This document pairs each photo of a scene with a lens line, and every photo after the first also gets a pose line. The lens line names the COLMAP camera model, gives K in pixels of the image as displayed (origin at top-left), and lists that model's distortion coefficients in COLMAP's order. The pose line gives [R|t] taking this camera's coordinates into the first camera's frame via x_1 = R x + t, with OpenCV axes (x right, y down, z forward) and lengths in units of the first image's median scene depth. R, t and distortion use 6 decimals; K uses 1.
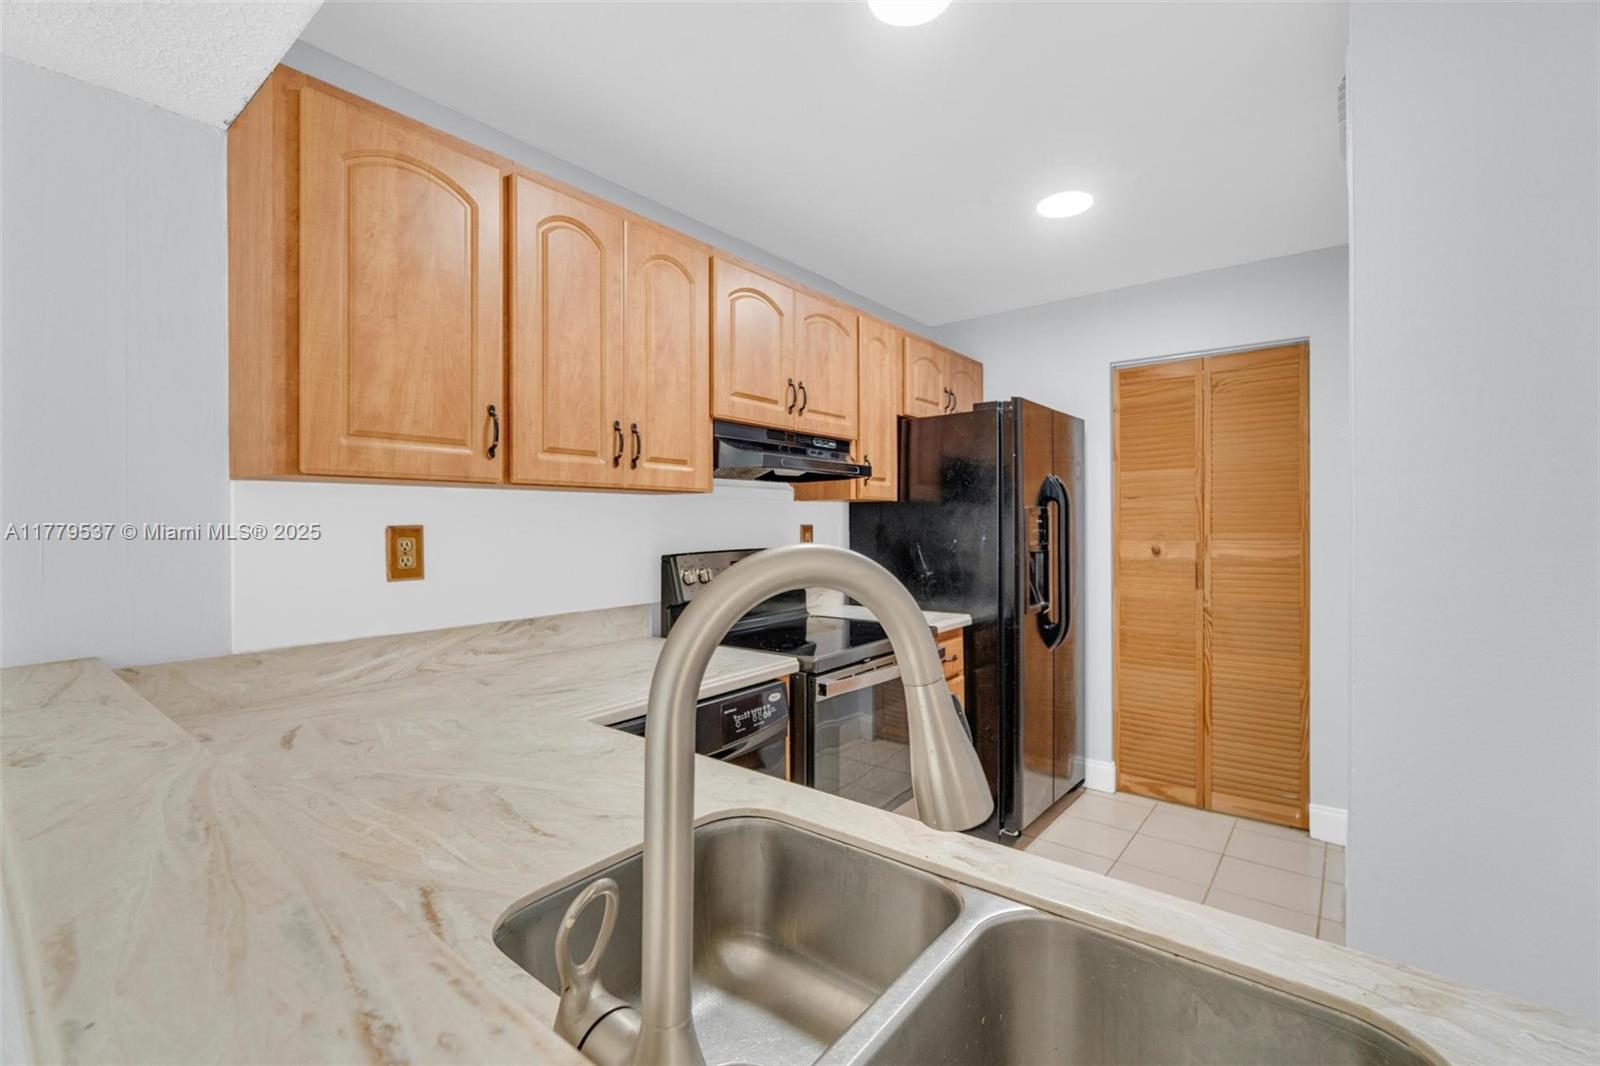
lens RADIAL K [[687.0, 0, 787.4], [0, 687.0, 511.9], [0, 0, 1]] dist [-0.010311, 0.006767]
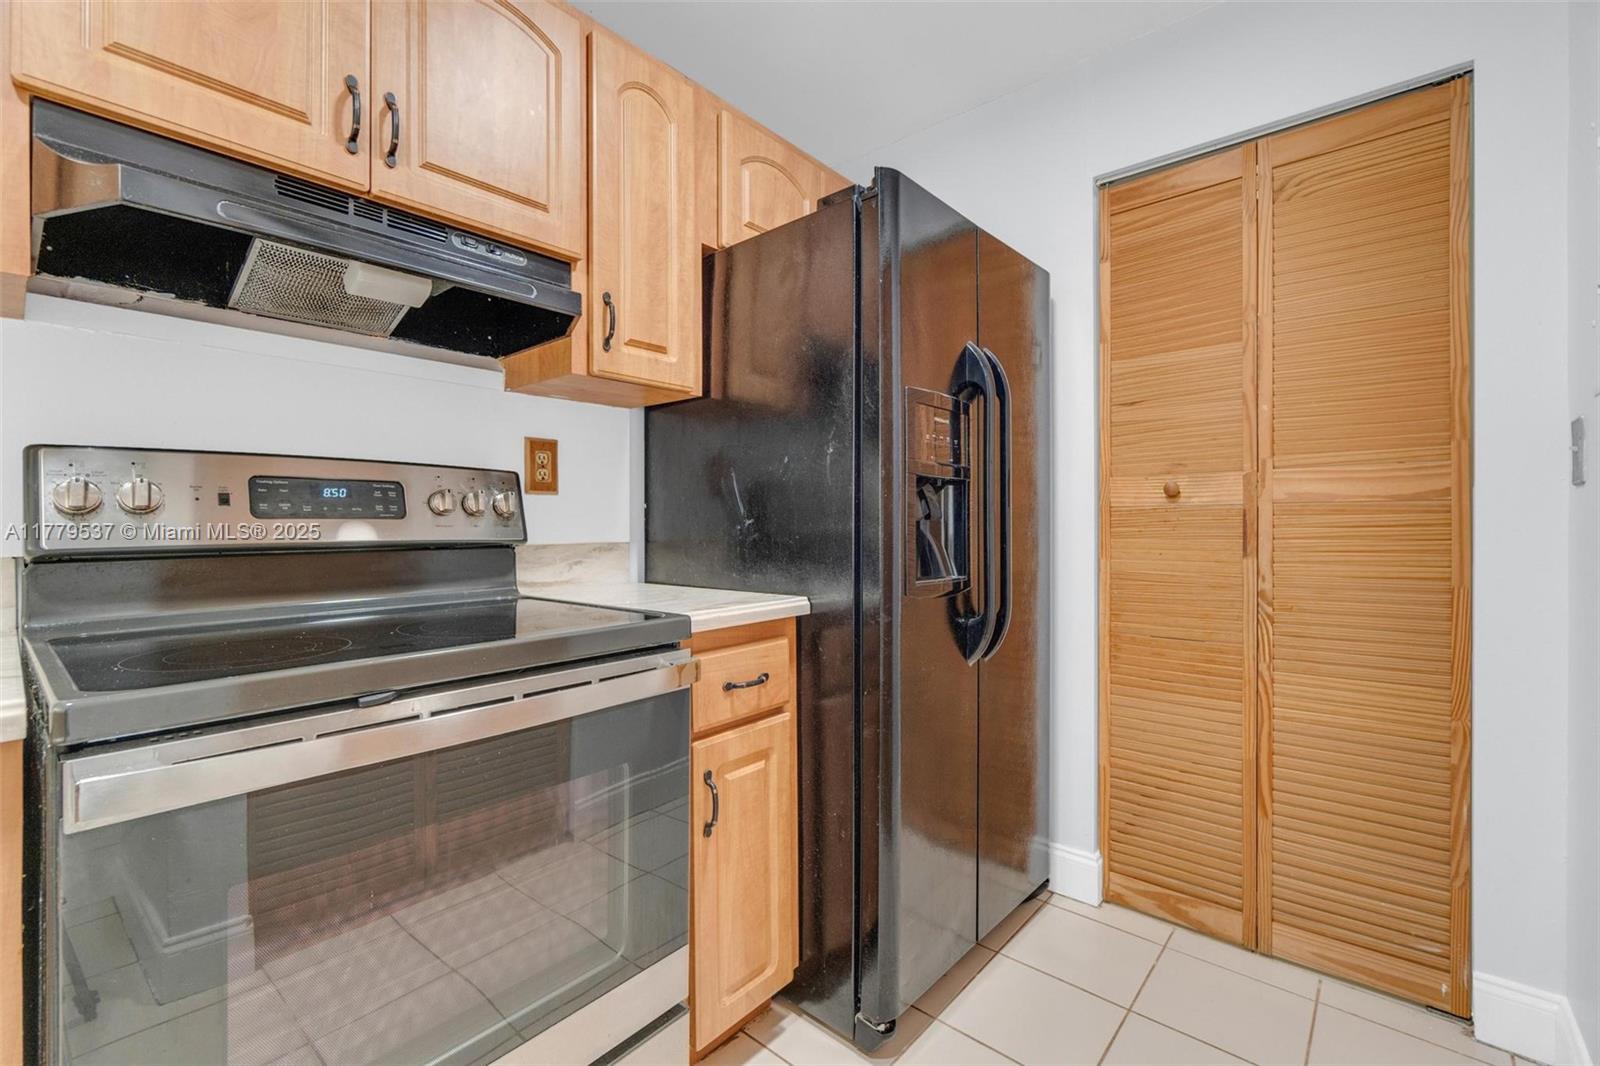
lens RADIAL K [[687.0, 0, 787.4], [0, 687.0, 511.9], [0, 0, 1]] dist [-0.010311, 0.006767]
pose [[0.999250, 0.002705, -0.038629, 0.261346], [-0.002652, 0.999995, 0.001408, 0.081029], [0.038633, -0.001304, 0.999253, 0.454299]]
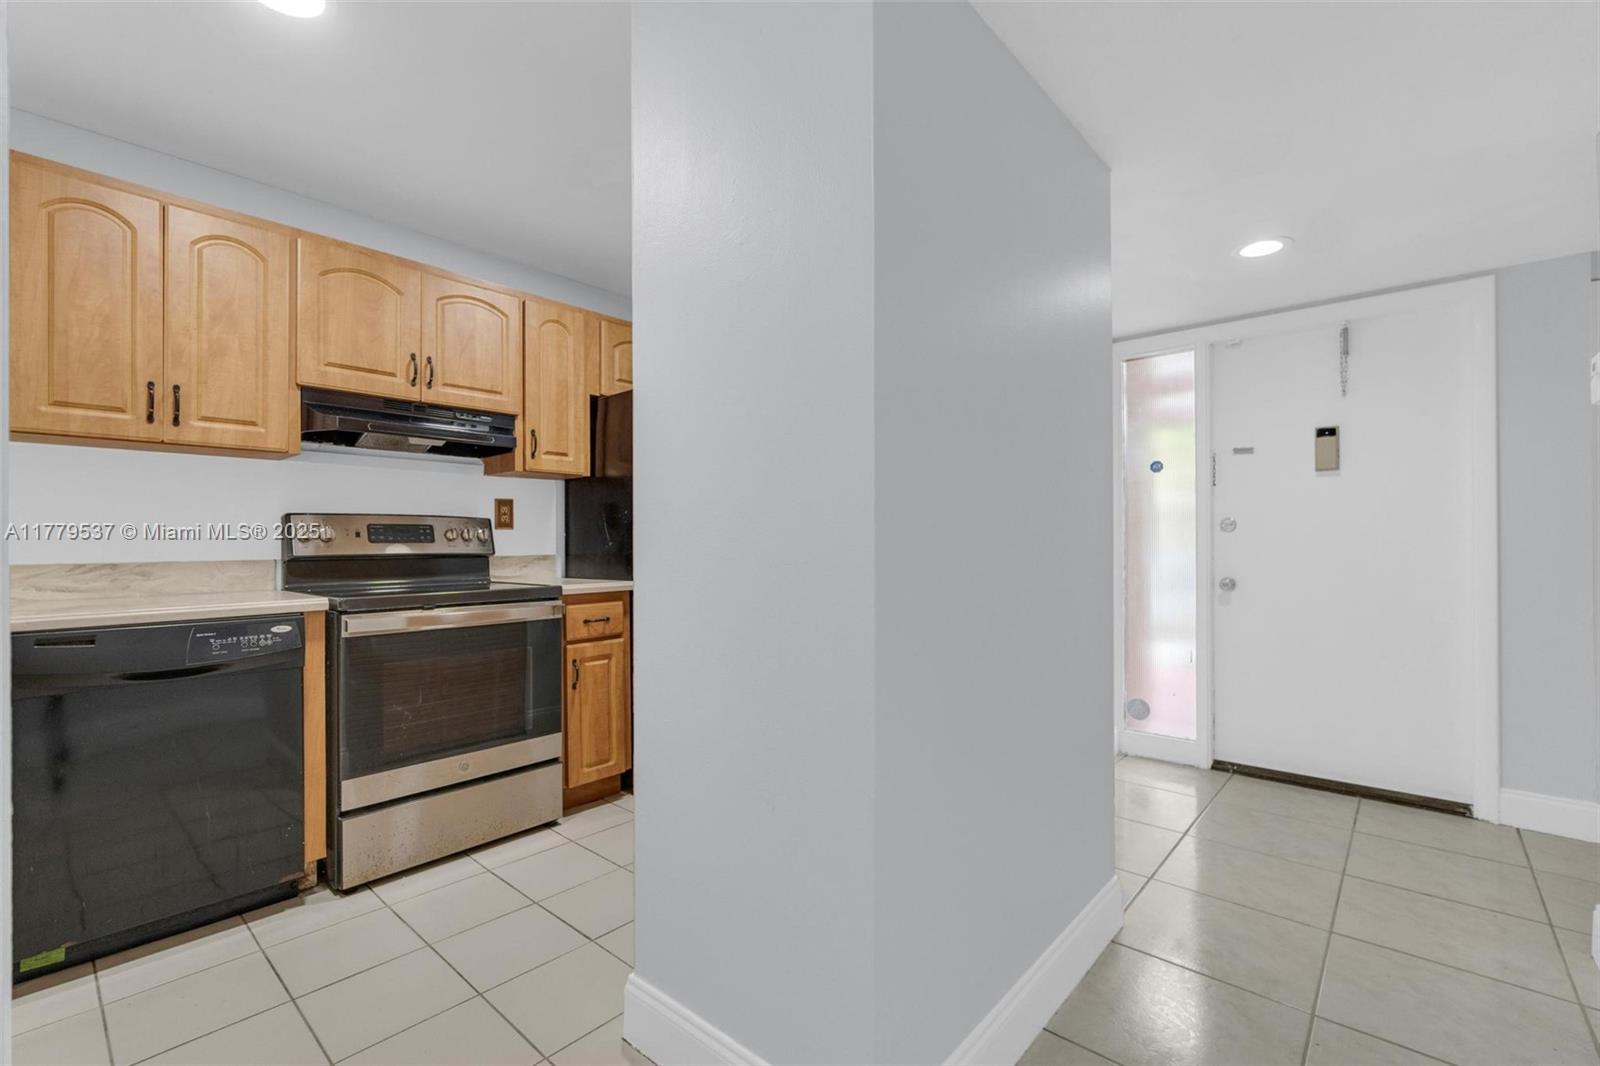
lens RADIAL K [[689.9, 0, 791.8], [0, 689.9, 527.3], [0, 0, 1]] dist [-0.008221, -0.000218]
pose [[0.999138, -0.000808, -0.041497, 0.531731], [0.000604, 0.999988, -0.004934, 0.070191], [0.041501, 0.004904, 0.999126, -0.045421]]
